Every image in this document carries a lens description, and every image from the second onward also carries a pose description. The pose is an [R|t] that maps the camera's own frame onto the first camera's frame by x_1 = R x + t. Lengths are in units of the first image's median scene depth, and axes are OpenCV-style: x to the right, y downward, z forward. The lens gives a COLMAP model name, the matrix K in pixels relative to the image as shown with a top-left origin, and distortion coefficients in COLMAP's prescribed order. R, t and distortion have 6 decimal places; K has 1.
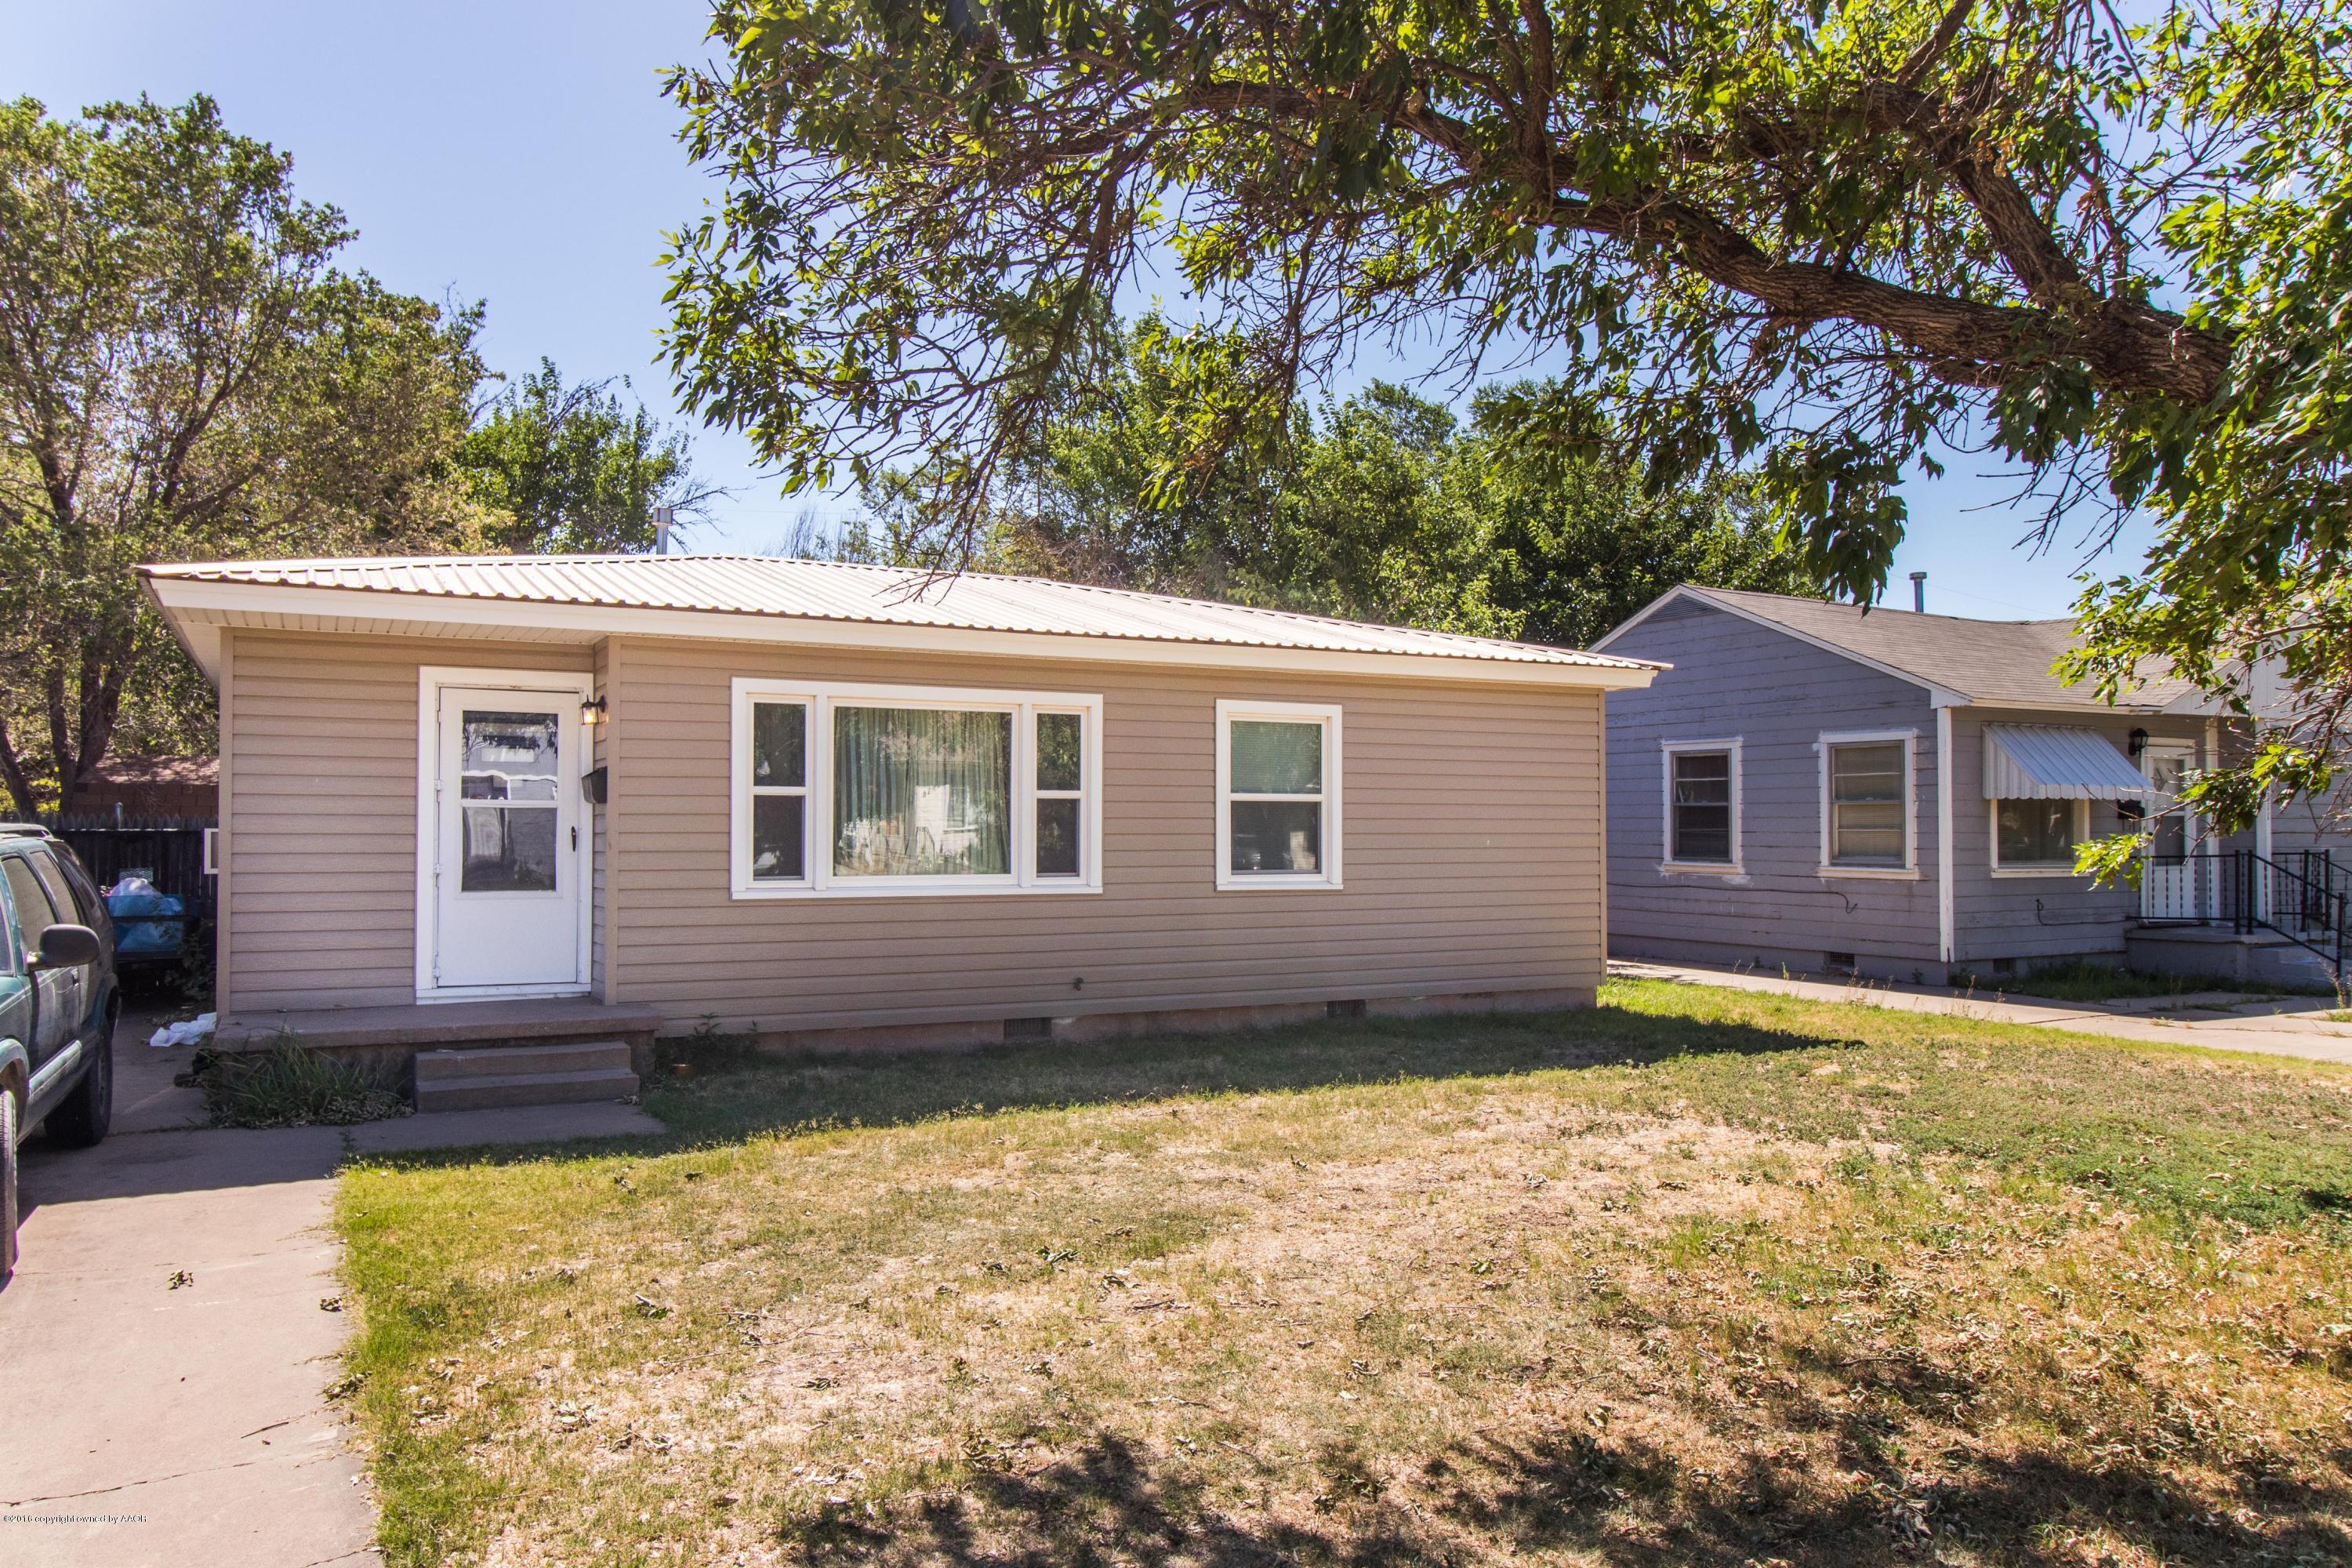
lens RADIAL K [[1622.8, 0, 1176.0], [0, 1622.8, 784.0], [0, 0, 1]] dist [0.005308, 0.003113]
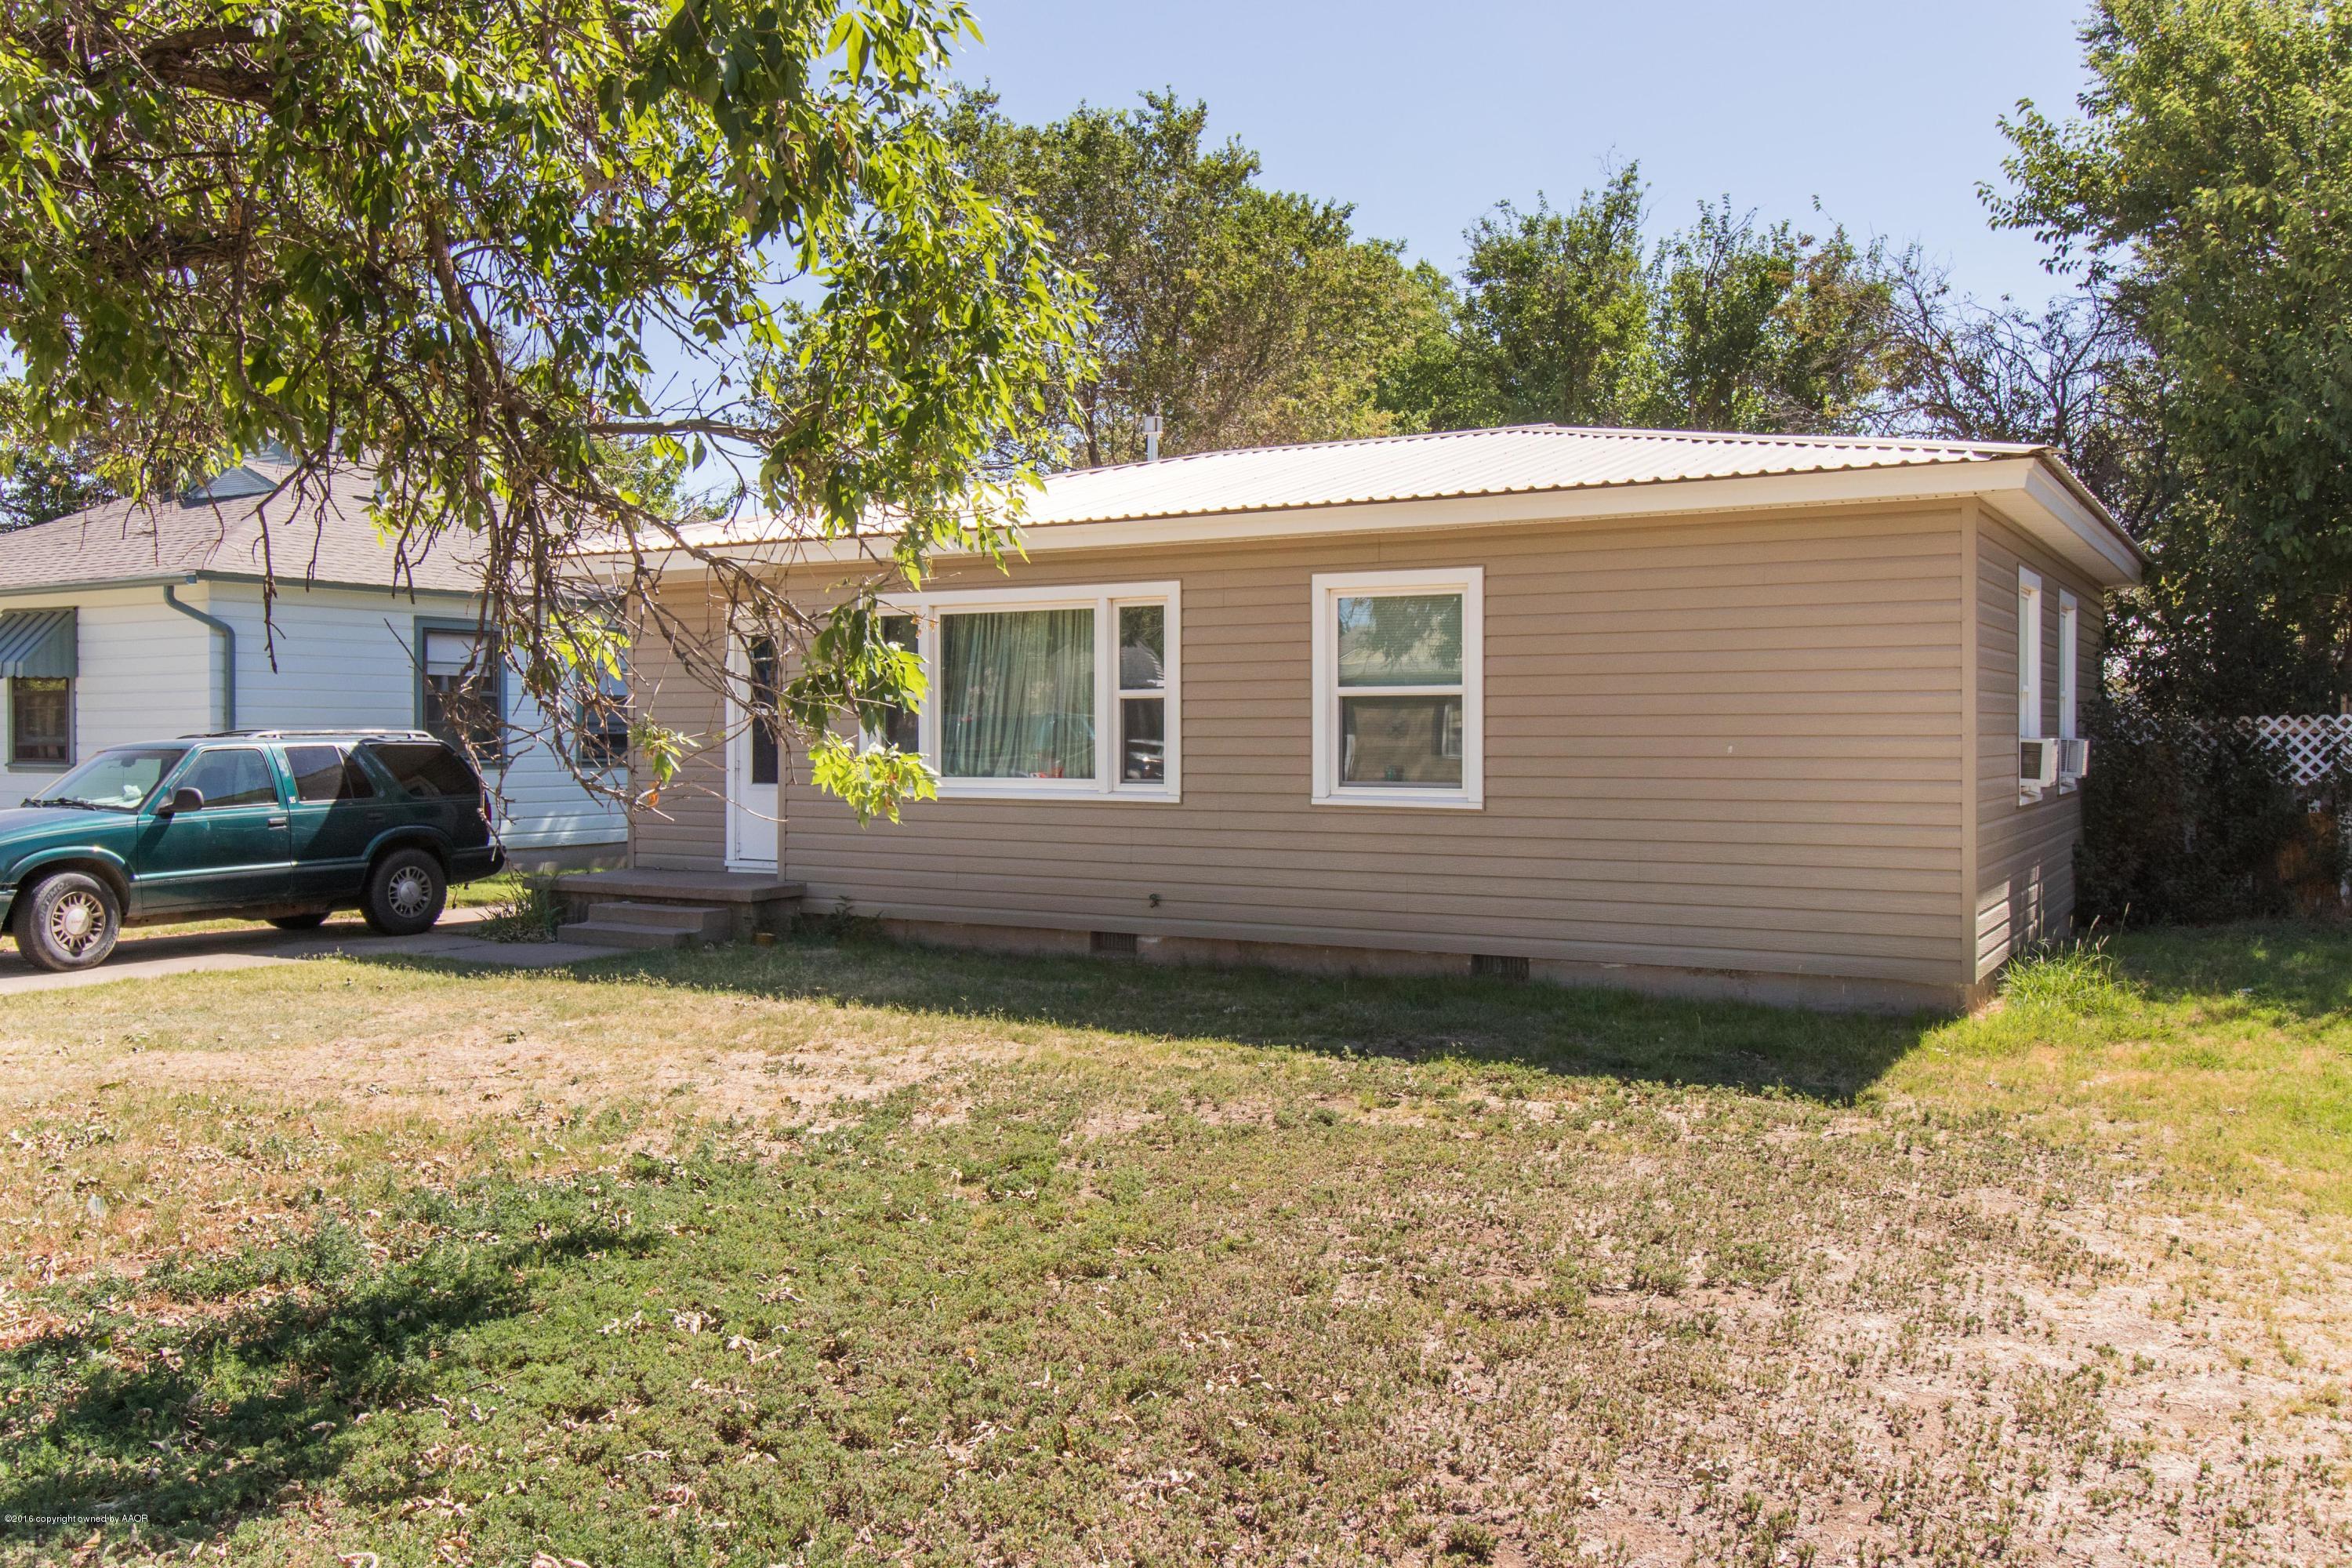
lens RADIAL K [[1959.7, 0, 1176.0], [0, 1959.7, 784.0], [0, 0, 1]] dist [-0.006626, 0.000287]
pose [[0.524409, 0.020145, -0.851228, 0.929286], [0.025791, 0.998886, 0.039528, 0.014652], [0.851076, -0.042683, 0.523305, 0.454765]]
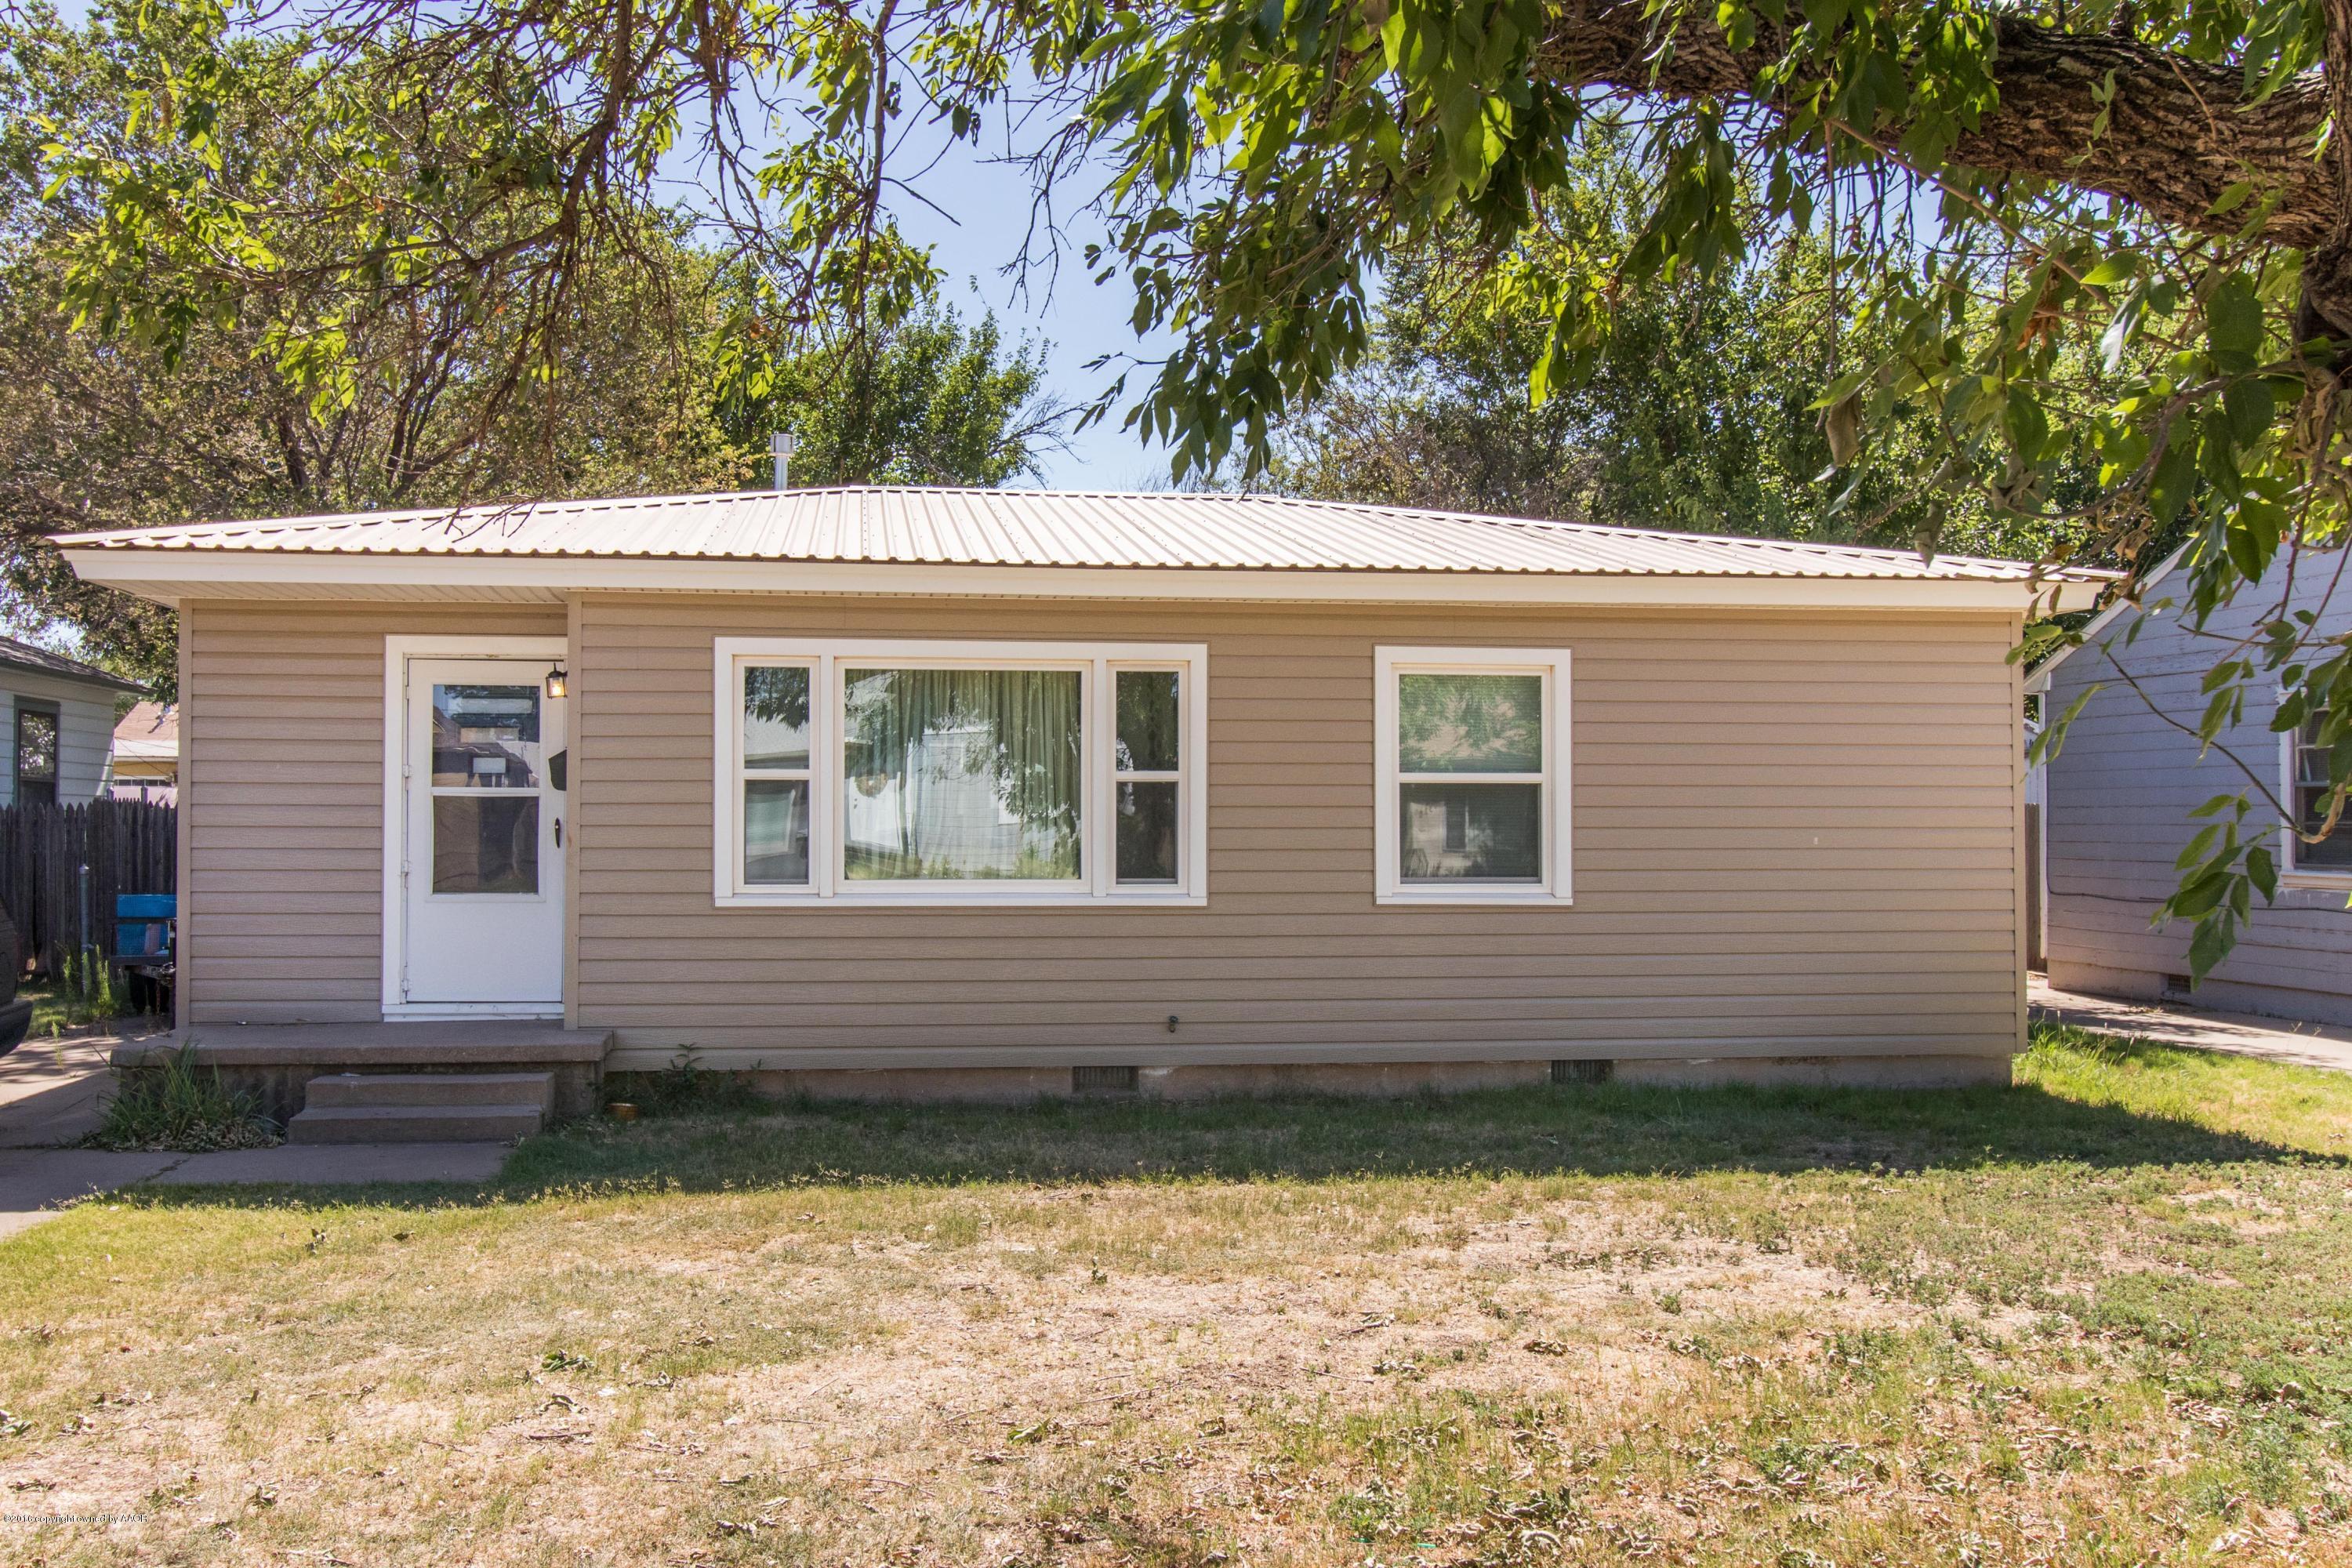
lens RADIAL K [[2076.7, 0, 1176.0], [0, 2076.7, 784.0], [0, 0, 1]] dist [-0.003296, 0.004809]
pose [[0.938962, -0.006721, -0.343954, 0.291893], [0.009595, 0.999932, 0.006653, 0.003896], [0.343886, -0.009547, 0.938963, 0.087468]]
